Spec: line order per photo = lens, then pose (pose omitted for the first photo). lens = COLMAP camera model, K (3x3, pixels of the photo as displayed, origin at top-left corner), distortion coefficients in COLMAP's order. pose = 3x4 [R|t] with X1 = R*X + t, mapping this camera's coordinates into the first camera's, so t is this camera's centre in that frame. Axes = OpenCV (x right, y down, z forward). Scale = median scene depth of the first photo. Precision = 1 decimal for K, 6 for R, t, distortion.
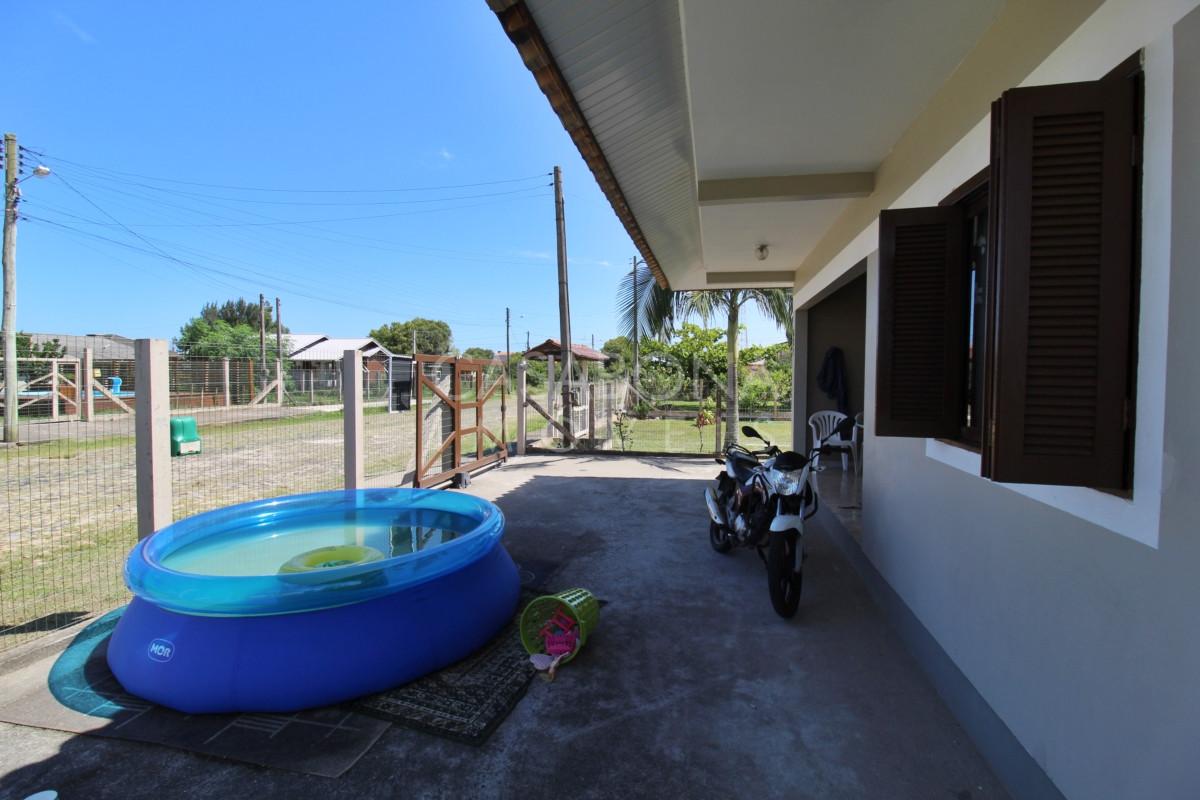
lens RADIAL K [[565.3, 0, 599.3], [0, 565.3, 394.1], [0, 0, 1]] dist [-0.002214, -0.010066]
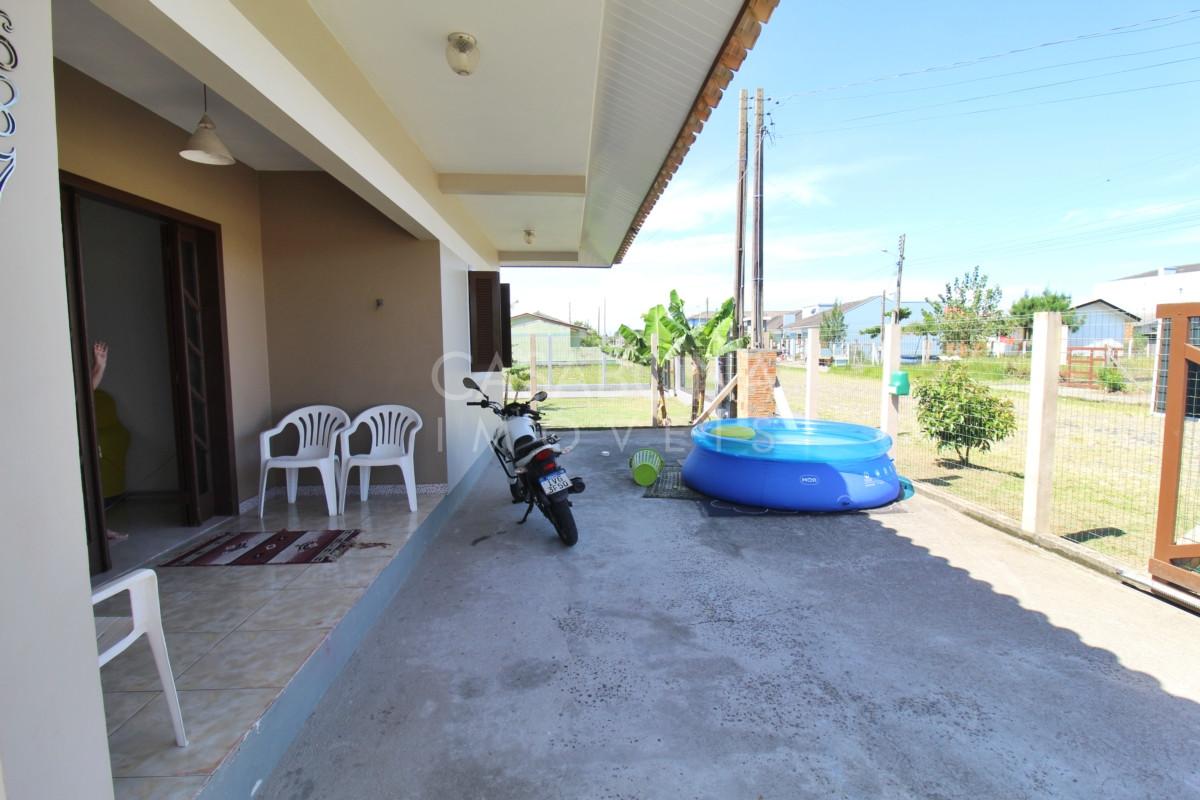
lens RADIAL K [[565.3, 0, 606.7], [0, 565.3, 387.5], [0, 0, 1]] dist [-0.002214, -0.010066]
pose [[-0.965929, 0.009175, -0.258644, 0.371595], [-0.019497, 0.993952, 0.108072, -0.055929], [0.258072, 0.109433, -0.959908, 1.810726]]
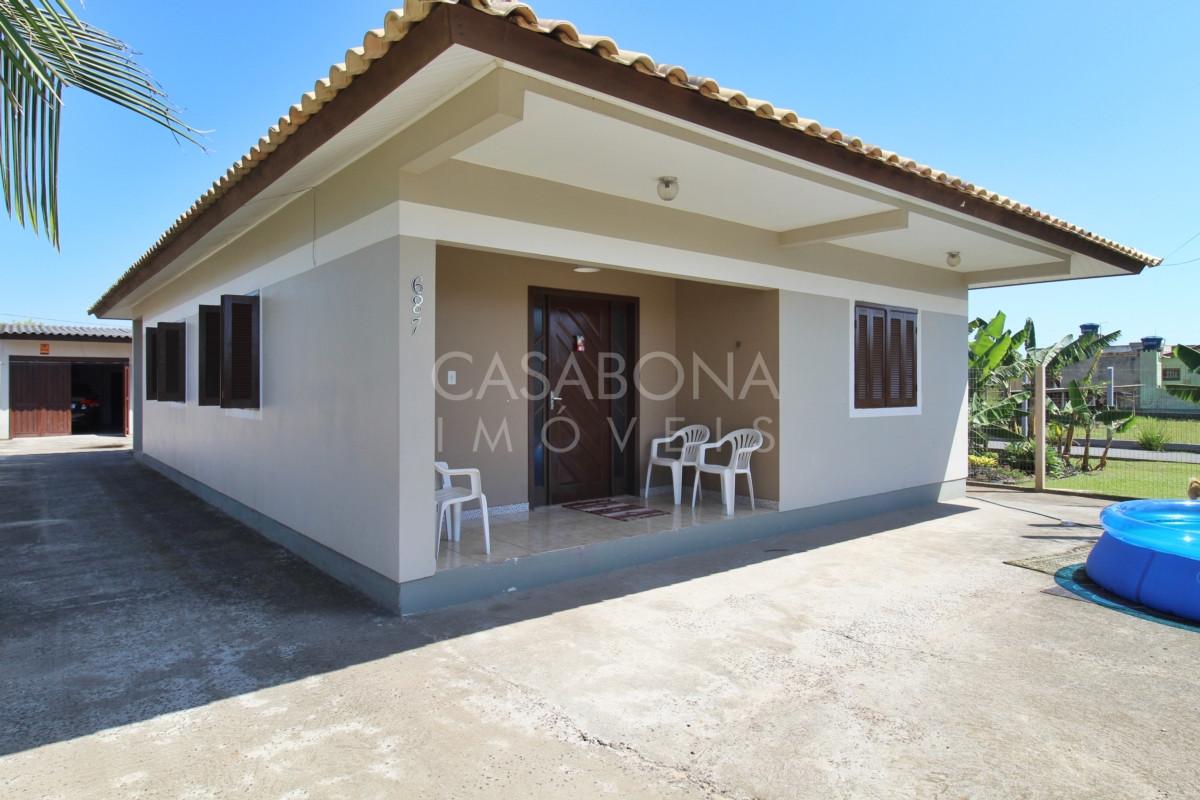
lens RADIAL K [[725.5, 0, 617.0], [0, 725.5, 381.4], [0, 0, 1]] dist [0.006872, 0.000539]
pose [[-0.772187, -0.016328, 0.635185, -0.245692], [0.009846, 0.999242, 0.037656, -0.069817], [-0.635319, 0.035331, -0.771441, 2.094467]]
